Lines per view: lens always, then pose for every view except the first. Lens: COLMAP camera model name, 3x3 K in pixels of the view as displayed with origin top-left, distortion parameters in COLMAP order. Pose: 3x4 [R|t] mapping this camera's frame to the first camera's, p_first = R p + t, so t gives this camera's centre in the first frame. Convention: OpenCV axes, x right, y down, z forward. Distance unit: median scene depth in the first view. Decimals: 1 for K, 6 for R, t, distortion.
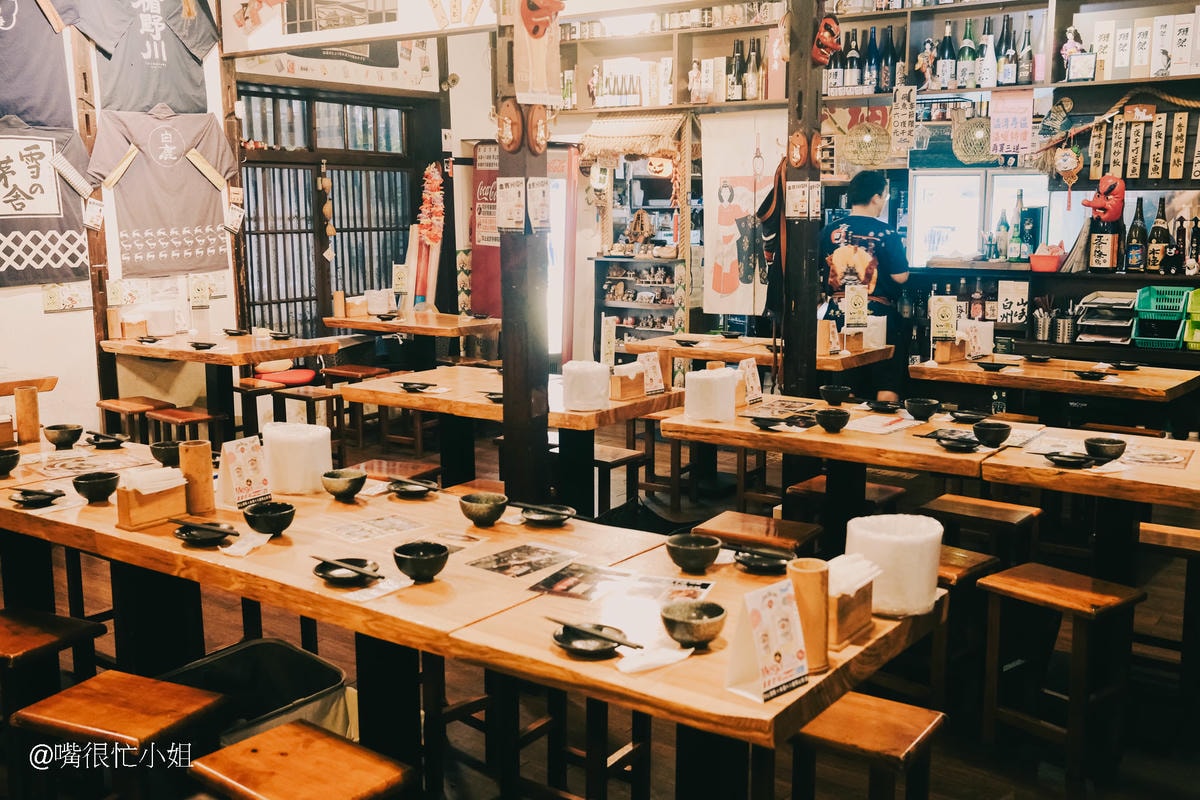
lens RADIAL K [[1225.1, 0, 609.6], [0, 1225.1, 400.2], [0, 0, 1]] dist [-0.051908, 0.132888]
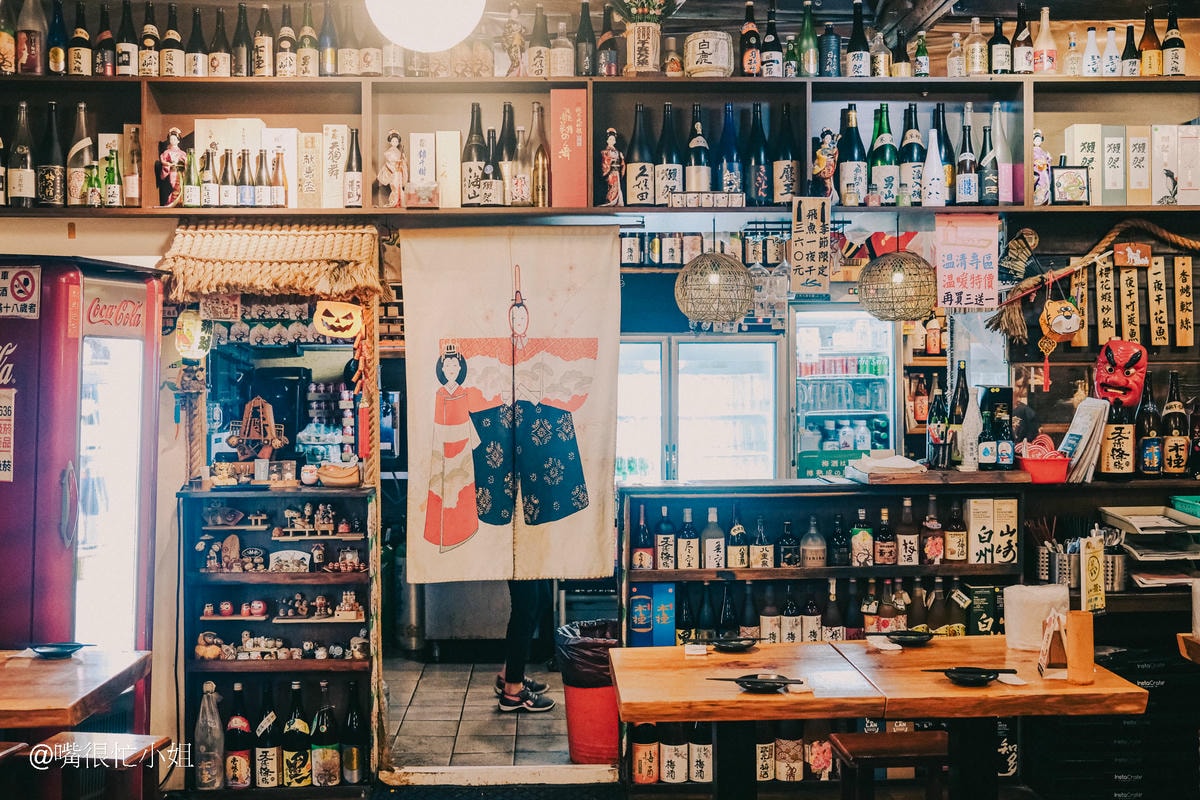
lens RADIAL K [[1225.1, 0, 609.6], [0, 1225.1, 400.2], [0, 0, 1]] dist [-0.051908, 0.132888]
pose [[0.790165, -0.015920, 0.612687, -0.230343], [0.103978, 0.988654, -0.108409, -0.100790], [-0.604009, 0.149367, 0.782855, 0.606781]]
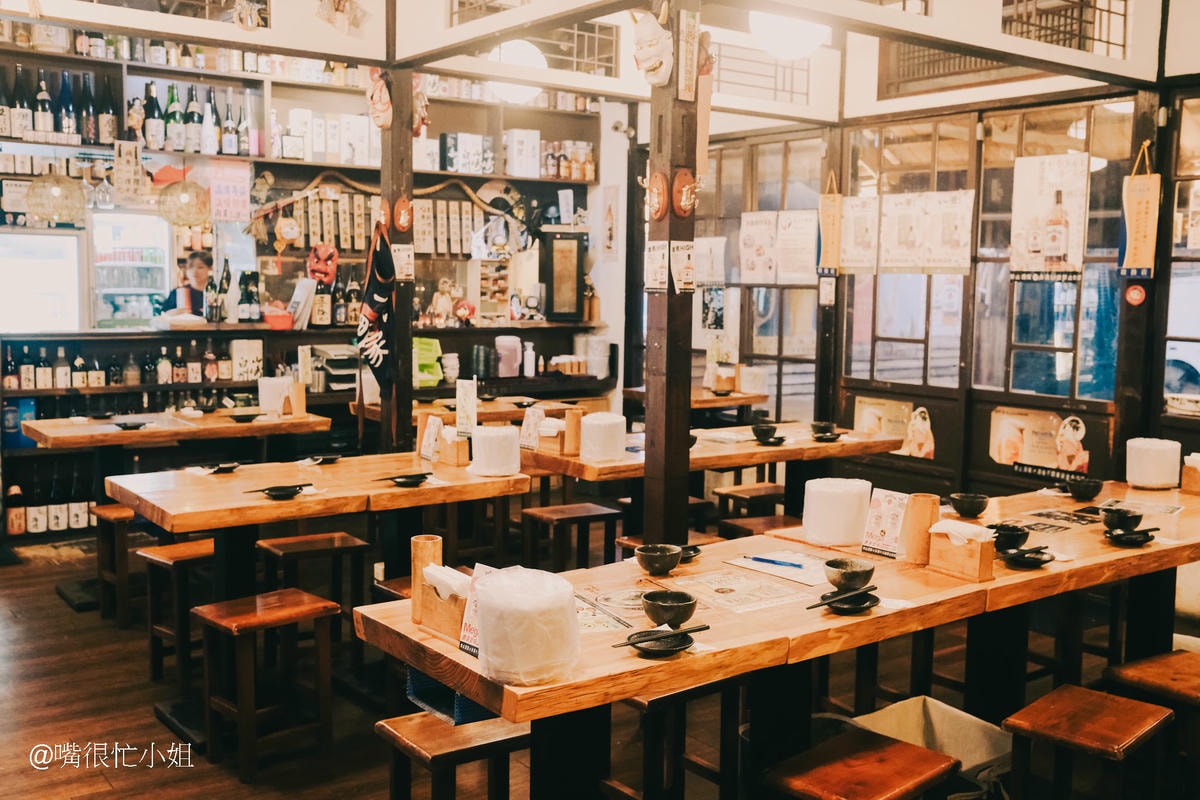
lens RADIAL K [[1225.1, 0, 609.6], [0, 1225.1, 400.2], [0, 0, 1]] dist [-0.051908, 0.132888]
pose [[0.299032, -0.085576, 0.950398, -0.581605], [0.134820, 0.989769, 0.046702, -0.053752], [-0.944671, 0.114167, 0.307510, 0.388393]]
